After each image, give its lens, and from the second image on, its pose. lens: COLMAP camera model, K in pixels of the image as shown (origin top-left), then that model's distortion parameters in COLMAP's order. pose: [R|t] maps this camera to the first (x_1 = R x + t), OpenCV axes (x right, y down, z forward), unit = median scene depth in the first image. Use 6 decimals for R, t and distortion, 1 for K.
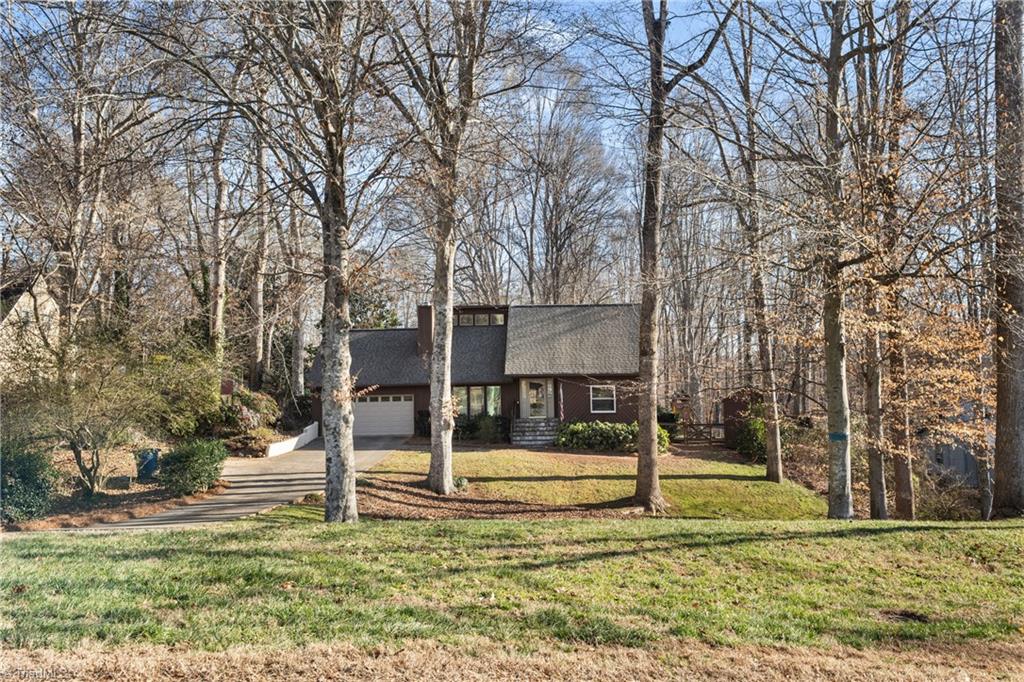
lens RADIAL K [[944.2, 0, 510.7], [0, 944.2, 344.8], [0, 0, 1]] dist [-0.073901, -0.000211]
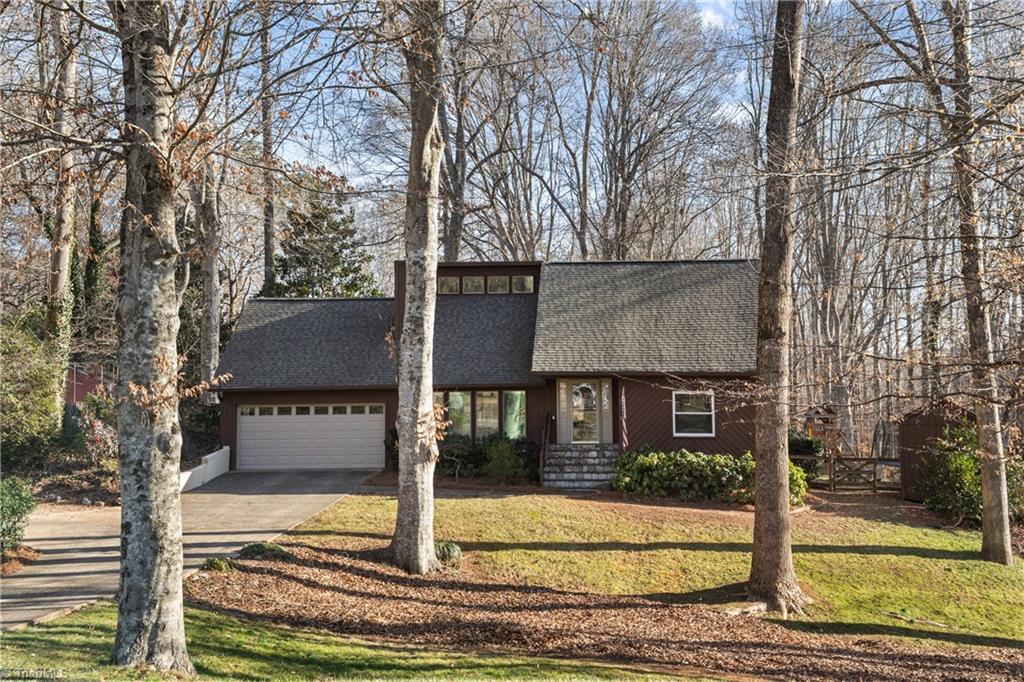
lens RADIAL K [[1314.0, 0, 490.0], [0, 1314.0, 343.2], [0, 0, 1]] dist [0.146582, 0.000000]
pose [[0.998367, 0.007571, -0.056613, 0.016650], [-0.007431, 0.999969, 0.002681, 0.012314], [0.056632, -0.002256, 0.998393, 0.164774]]
